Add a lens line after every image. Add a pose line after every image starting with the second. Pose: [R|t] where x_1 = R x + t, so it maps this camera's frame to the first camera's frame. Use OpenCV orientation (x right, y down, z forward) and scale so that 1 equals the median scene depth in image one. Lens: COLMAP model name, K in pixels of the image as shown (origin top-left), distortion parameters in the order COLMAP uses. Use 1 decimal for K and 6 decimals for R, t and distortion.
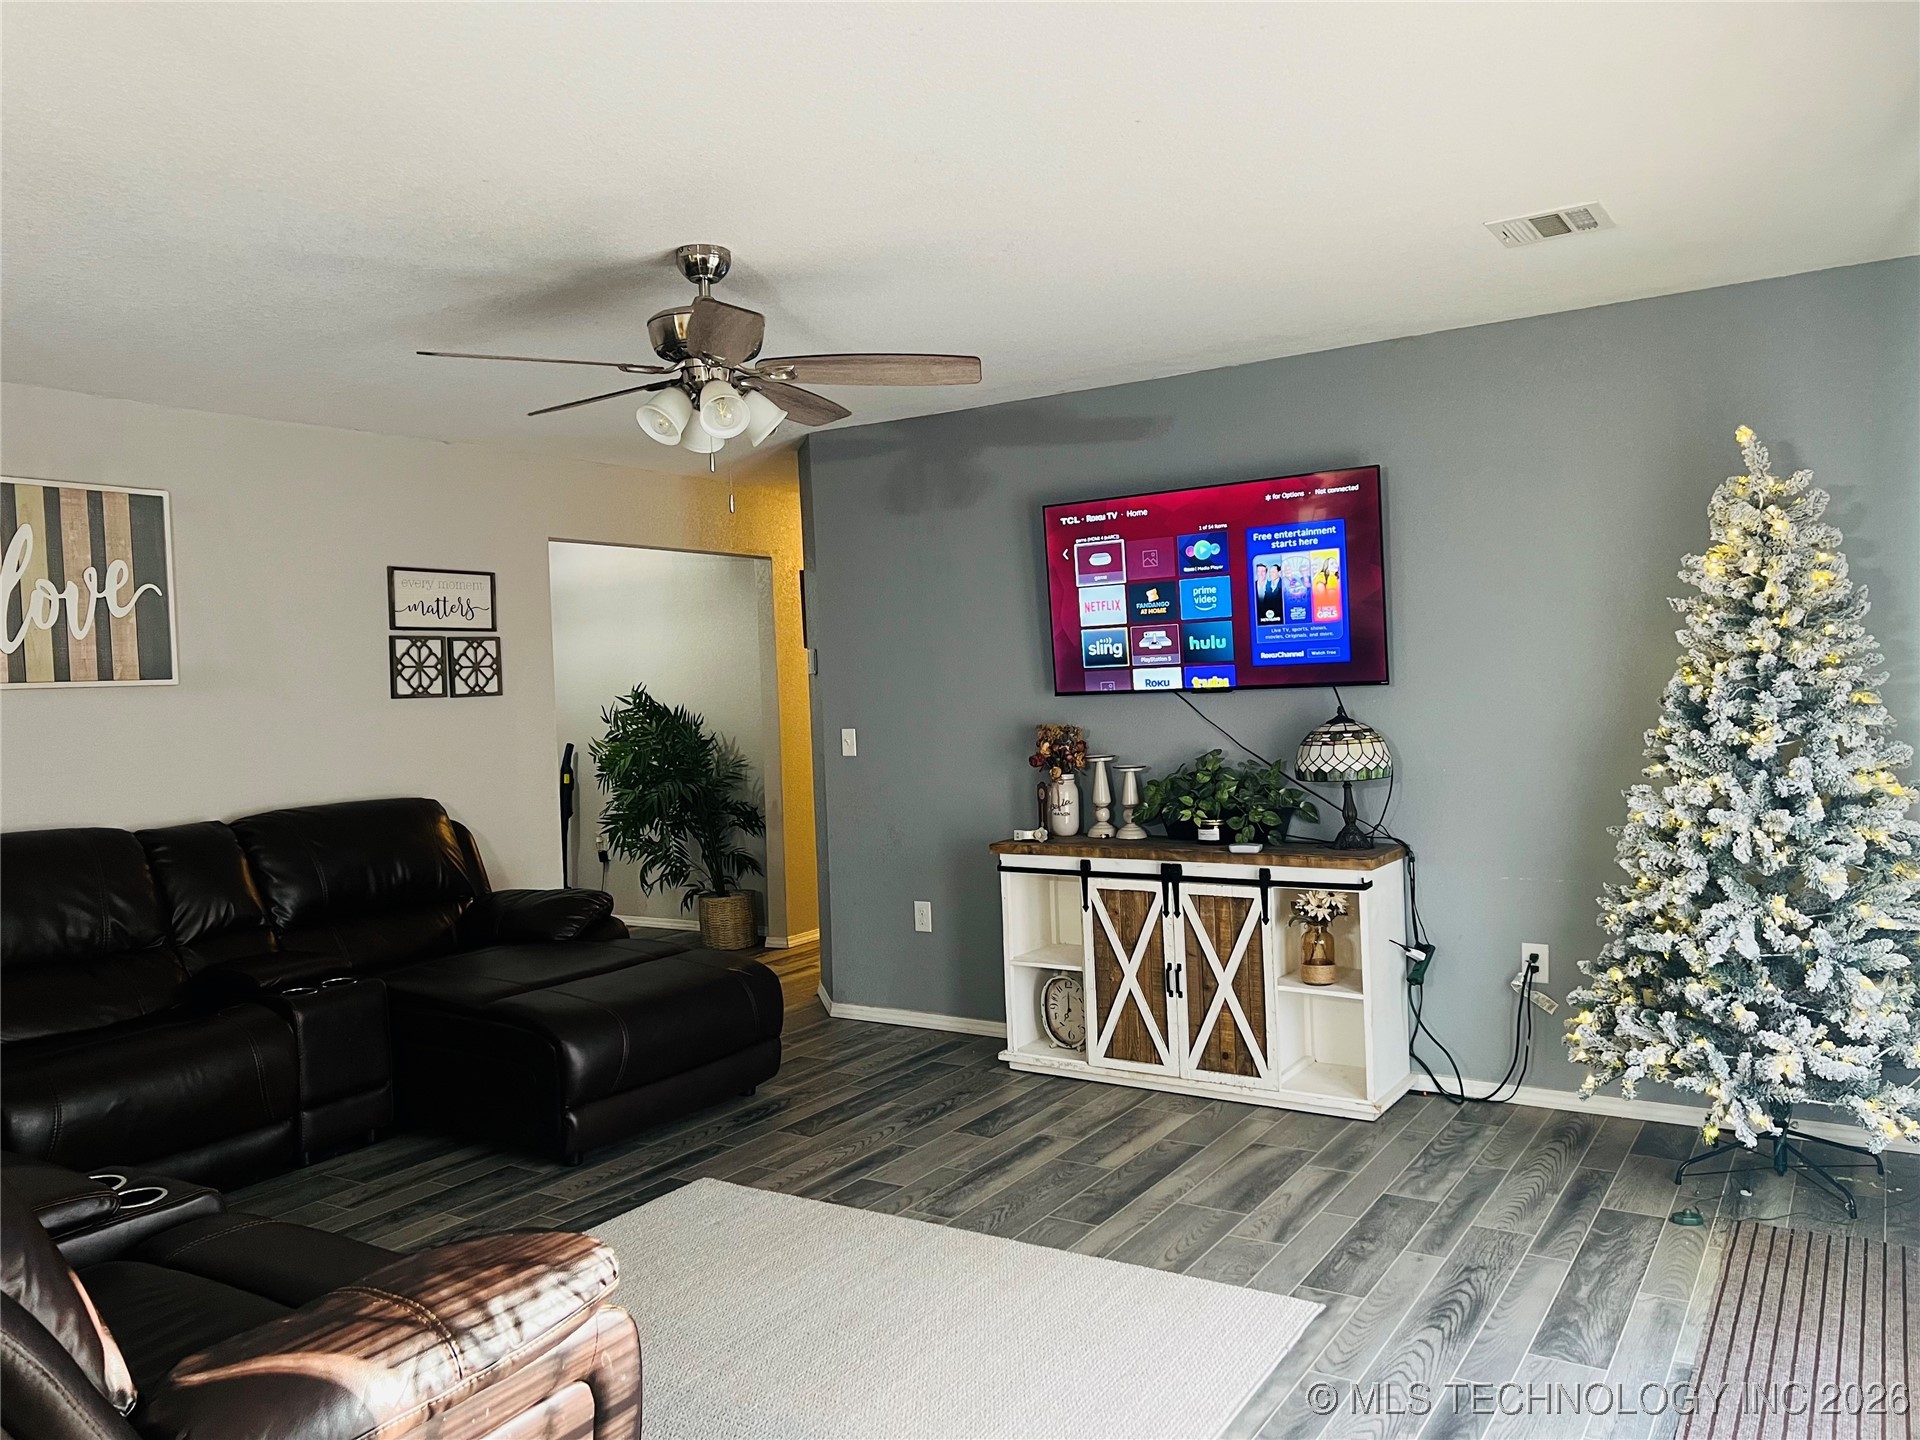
lens RADIAL K [[1466.1, 0, 963.3], [0, 1466.1, 711.1], [0, 0, 1]] dist [0.063232, -0.054663]
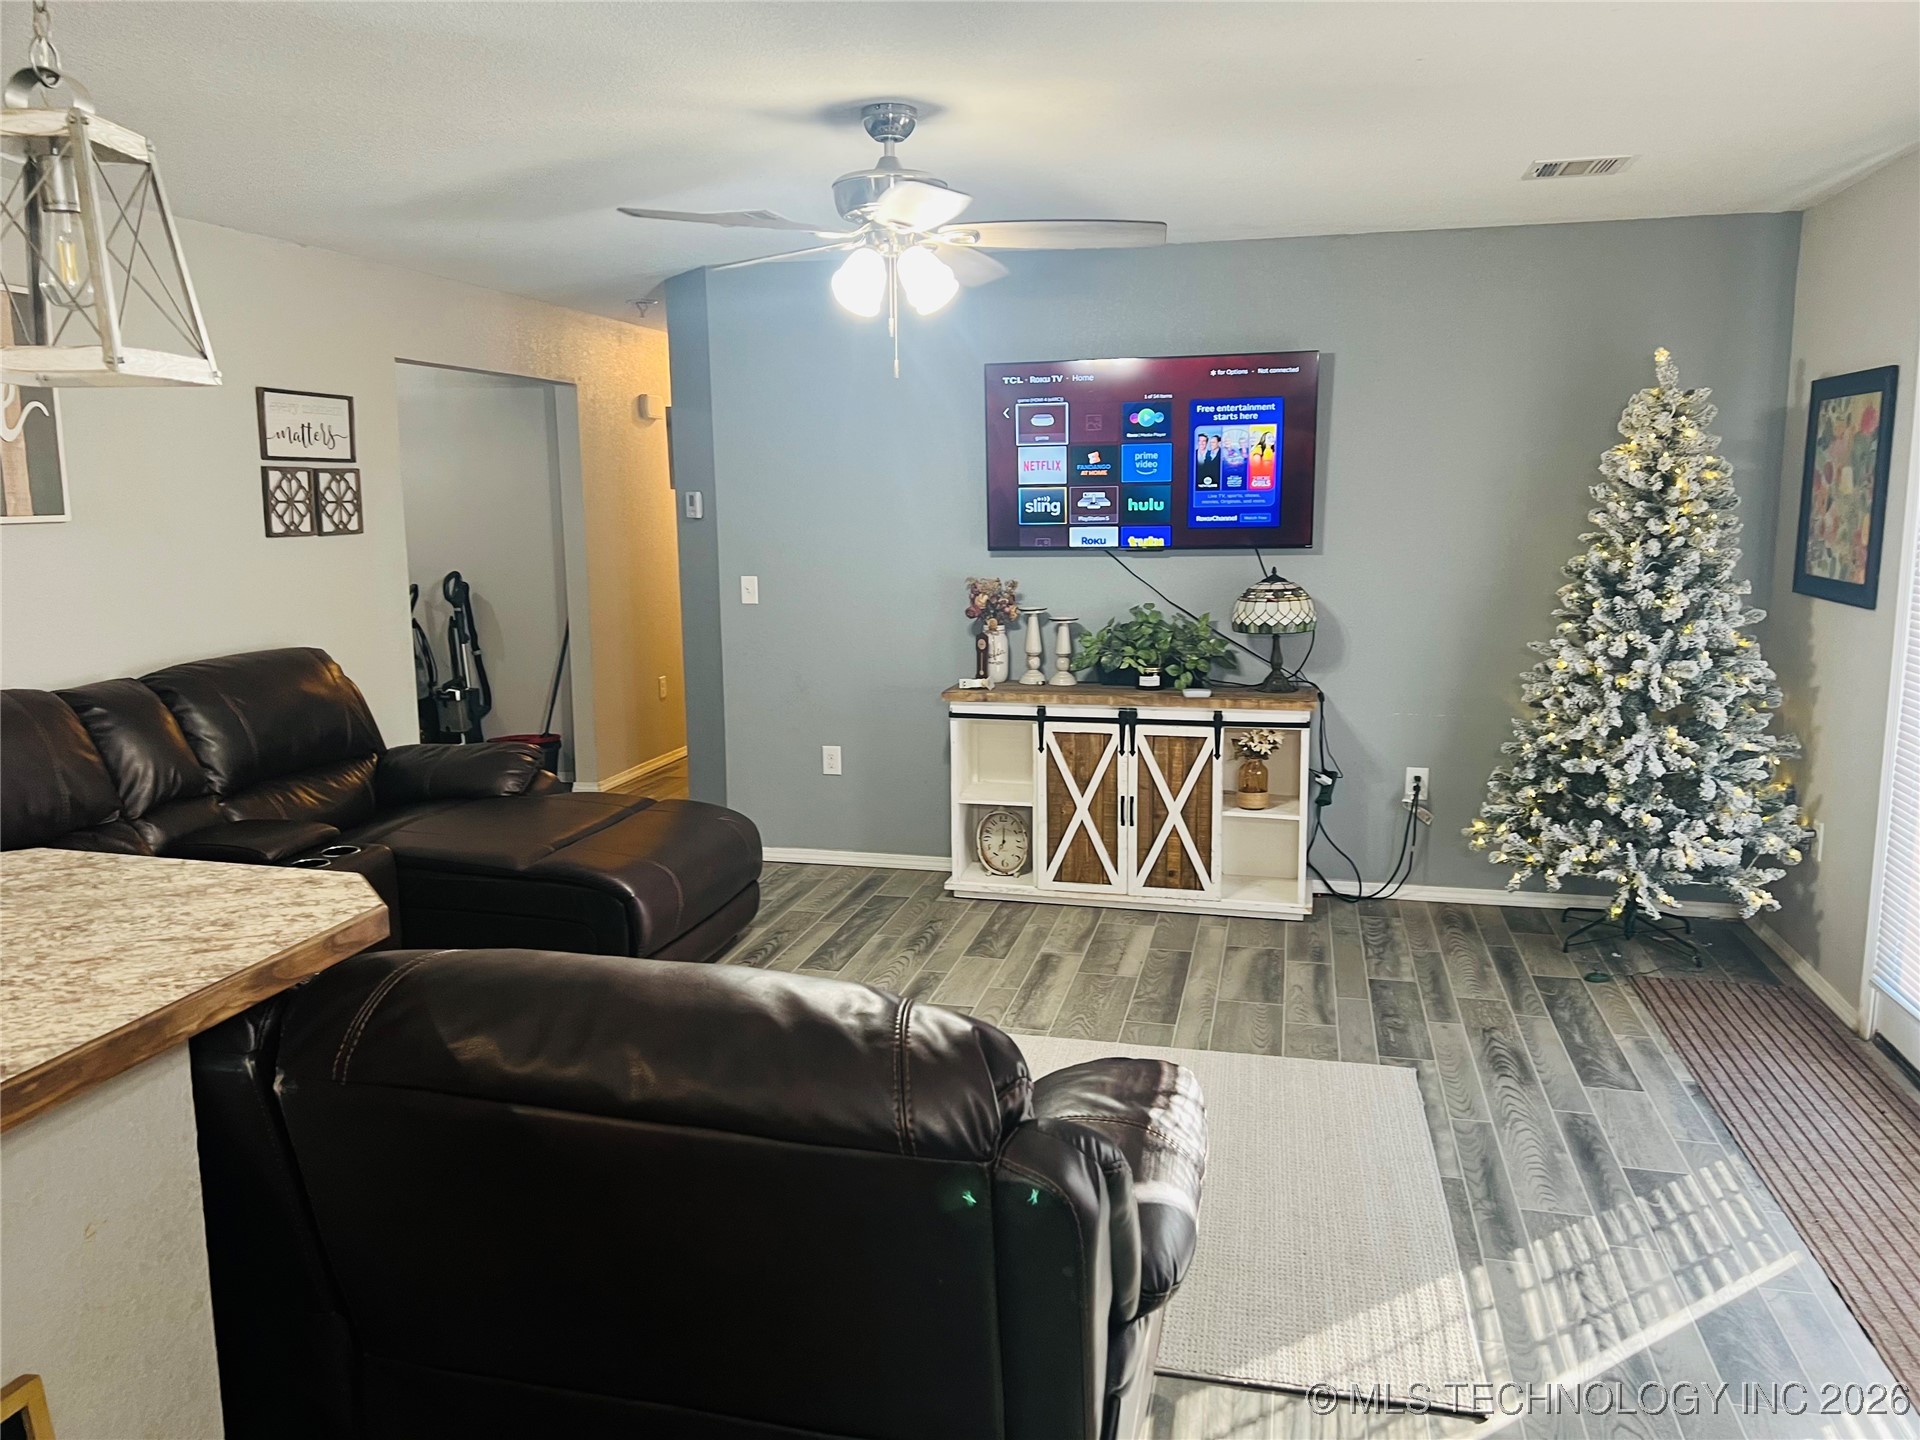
lens RADIAL K [[1466.1, 0, 948.5], [0, 1466.1, 717.6], [0, 0, 1]] dist [0.063232, -0.054663]
pose [[0.945029, -0.021546, 0.326277, -0.358878], [-0.019621, 0.992292, 0.122357, -0.022196], [-0.326398, -0.122033, 0.937322, 0.005957]]
